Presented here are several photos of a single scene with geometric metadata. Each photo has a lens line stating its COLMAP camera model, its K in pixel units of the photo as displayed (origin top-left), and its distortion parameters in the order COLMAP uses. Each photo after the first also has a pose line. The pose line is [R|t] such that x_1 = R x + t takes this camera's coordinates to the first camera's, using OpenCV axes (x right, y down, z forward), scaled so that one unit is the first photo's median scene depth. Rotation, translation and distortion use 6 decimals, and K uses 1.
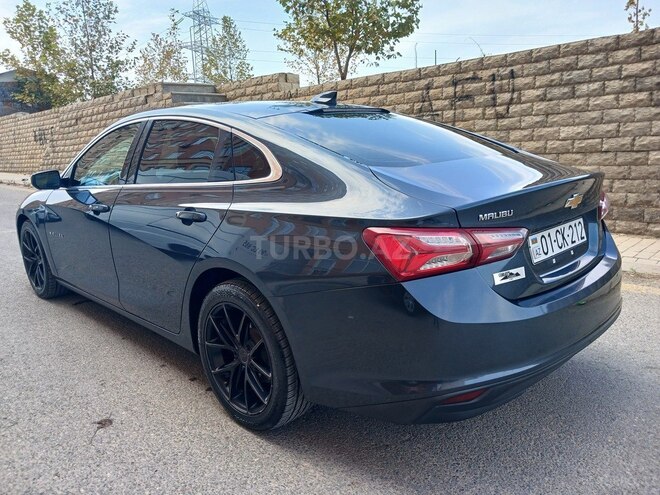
lens RADIAL K [[523.2, 0, 327.4], [0, 523.2, 250.0], [0, 0, 1]] dist [-0.006912, 0.000836]
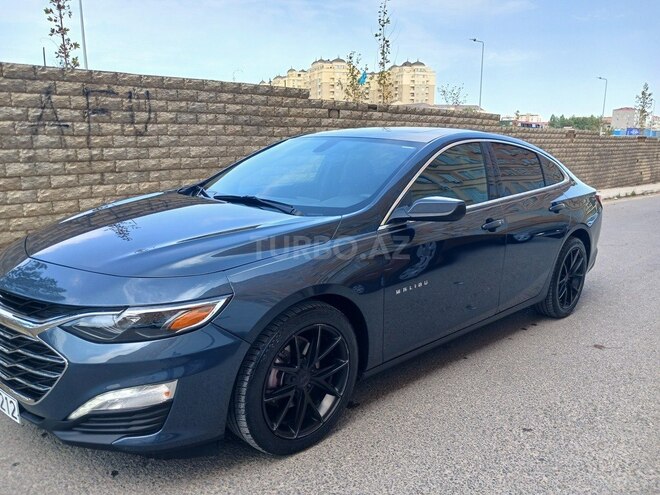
lens RADIAL K [[523.2, 0, 327.4], [0, 523.2, 250.0], [0, 0, 1]] dist [-0.006912, 0.000836]
pose [[-0.000810, -0.167483, 0.985875, -0.737435], [0.187995, 0.968271, 0.164647, -0.135523], [-0.982170, 0.185473, 0.030701, 0.654983]]
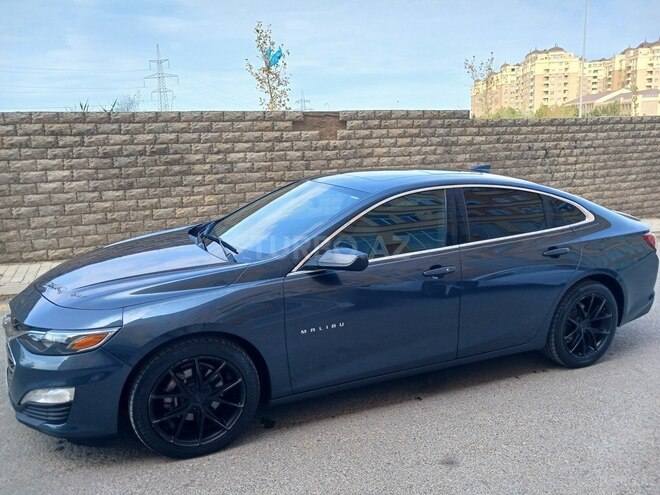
lens RADIAL K [[524.2, 0, 336.5], [0, 524.2, 249.0], [0, 0, 1]] dist [0.004682, 0.008157]
pose [[0.357243, -0.158548, 0.920456, -0.744141], [0.190997, 0.977063, 0.094170, -0.135488], [-0.914274, 0.142163, 0.379331, 0.395323]]
